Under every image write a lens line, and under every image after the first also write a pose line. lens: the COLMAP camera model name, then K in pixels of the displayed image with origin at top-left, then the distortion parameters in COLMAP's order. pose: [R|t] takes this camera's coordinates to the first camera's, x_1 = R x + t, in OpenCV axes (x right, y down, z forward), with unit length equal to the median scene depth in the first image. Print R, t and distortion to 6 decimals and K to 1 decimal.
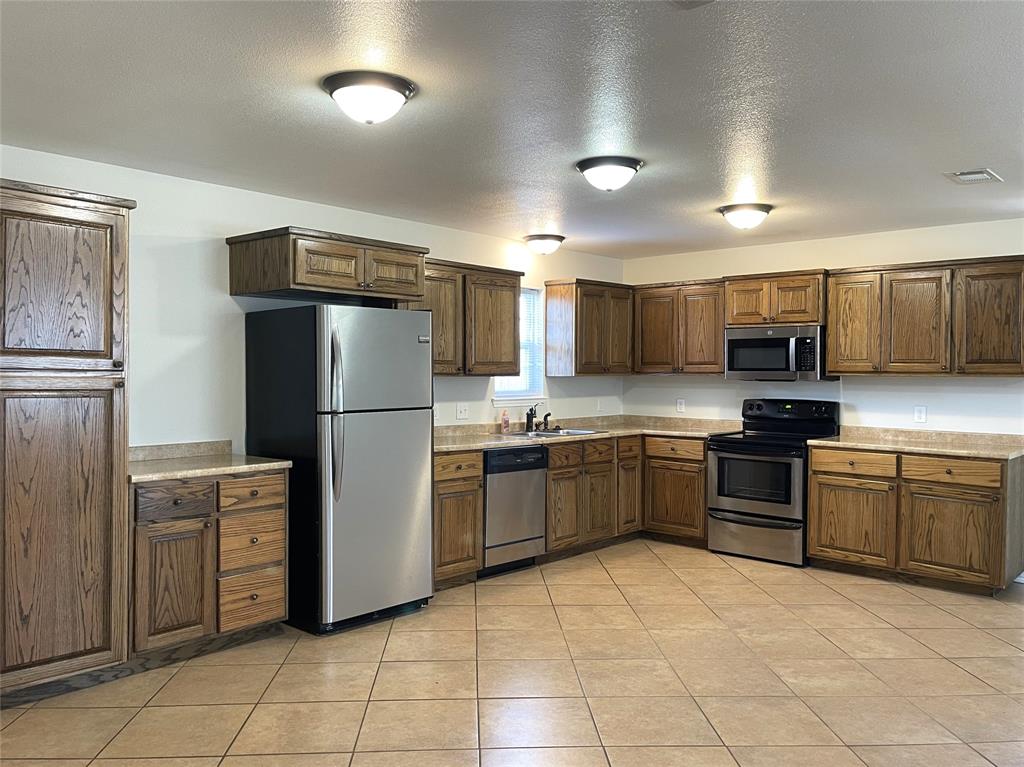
lens RADIAL K [[819.8, 0, 517.0], [0, 819.8, 383.4], [0, 0, 1]] dist [0.092237, -0.103936]
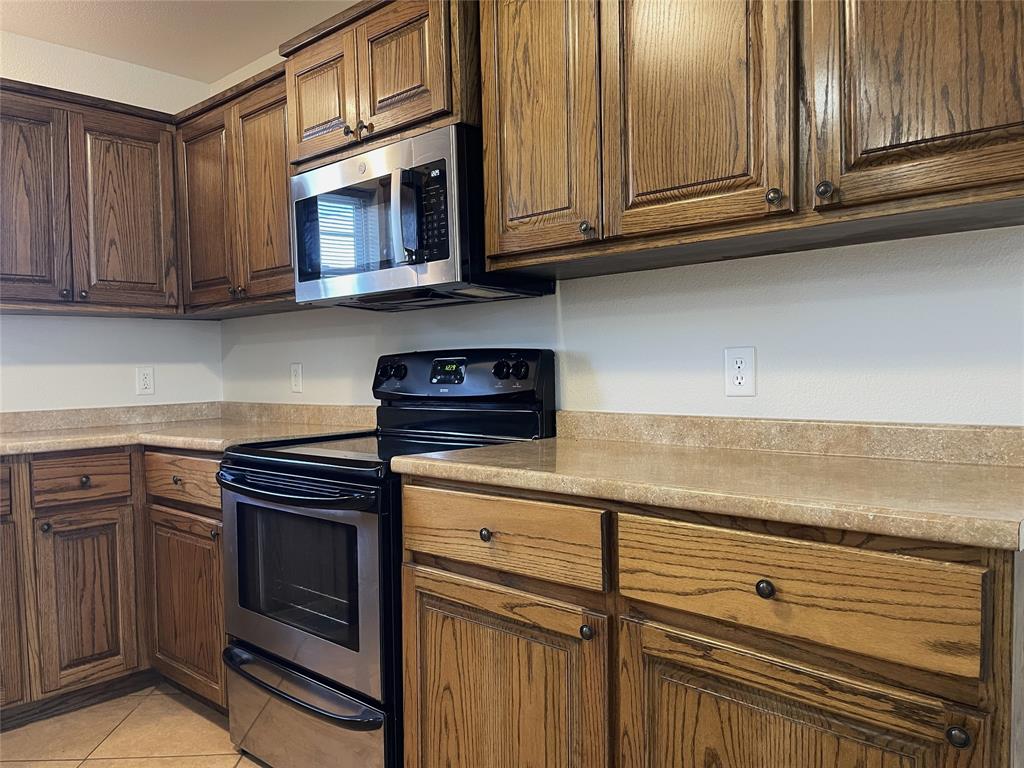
lens RADIAL K [[778.5, 0, 507.8], [0, 778.5, 388.0], [0, 0, 1]] dist [0.080642, -0.105418]
pose [[0.999530, -0.026101, -0.016105, 0.414973], [0.026268, 0.999603, 0.010233, 0.040185], [0.015831, -0.010651, 0.999818, 0.714791]]
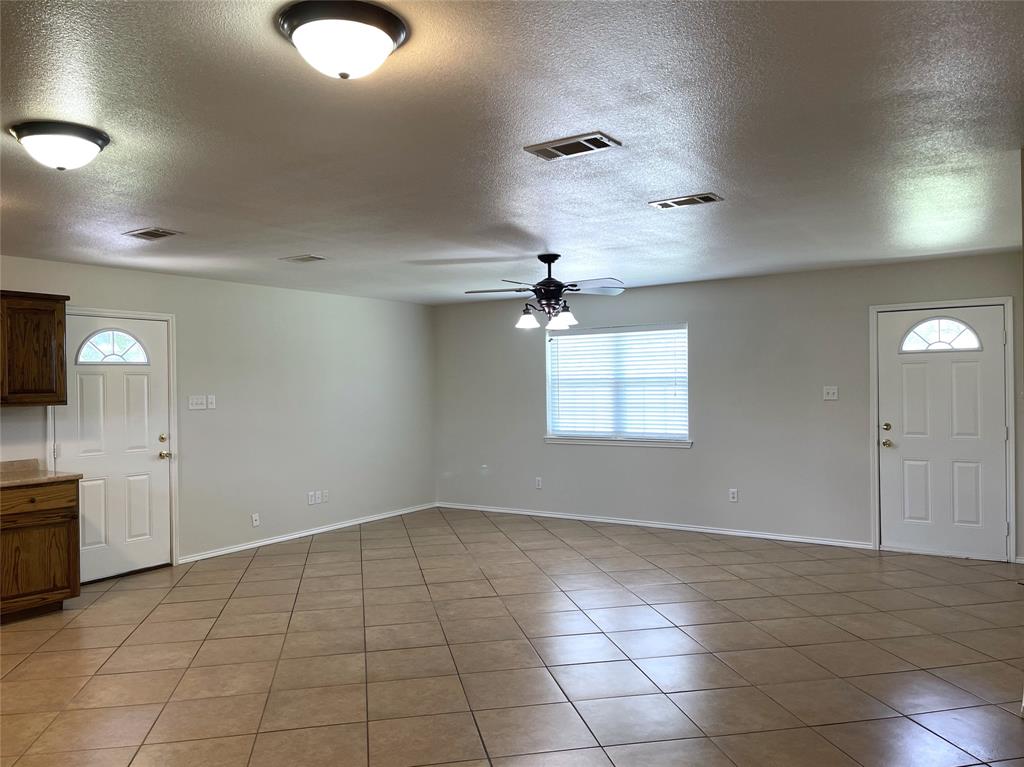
lens RADIAL K [[778.5, 0, 507.8], [0, 778.5, 387.5], [0, 0, 1]] dist [0.080642, -0.105418]
pose [[-0.134741, -0.009354, 0.990837, -0.475020], [0.031795, 0.999400, 0.013759, -0.024477], [-0.990371, 0.033358, -0.134363, 0.511563]]
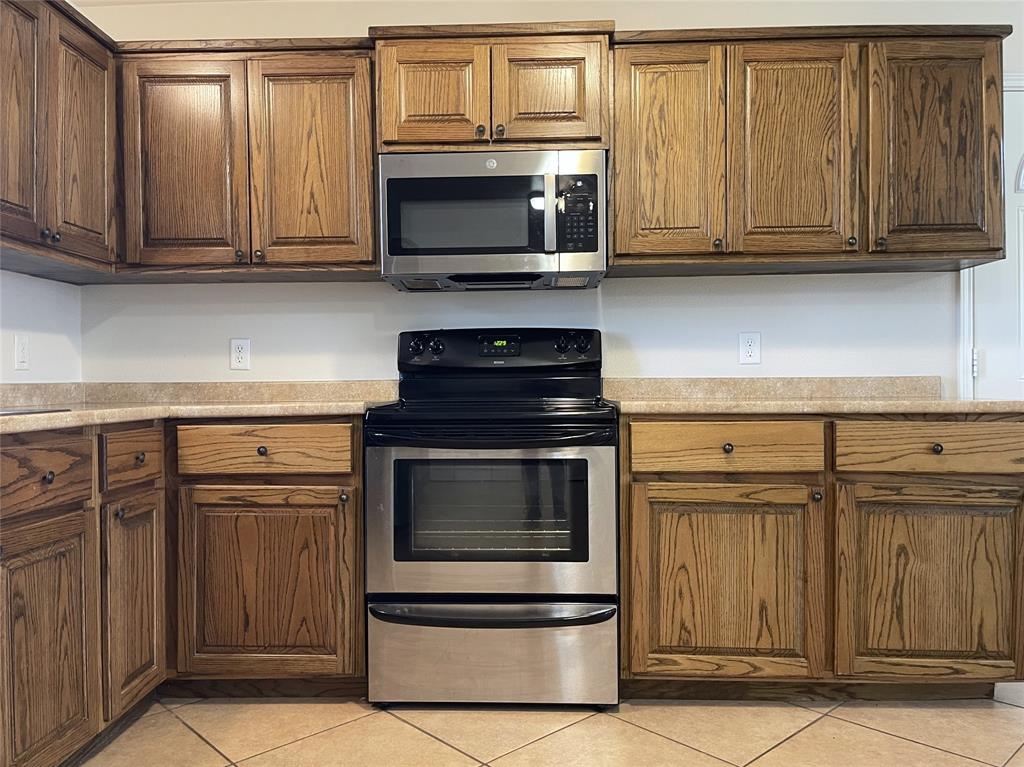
lens RADIAL K [[778.5, 0, 507.8], [0, 778.5, 387.5], [0, 0, 1]] dist [0.080642, -0.105418]
pose [[0.770857, -0.015629, 0.636817, 0.055394], [0.023667, 0.999711, -0.004113, 0.063350], [-0.636569, 0.018242, 0.771004, 0.754661]]
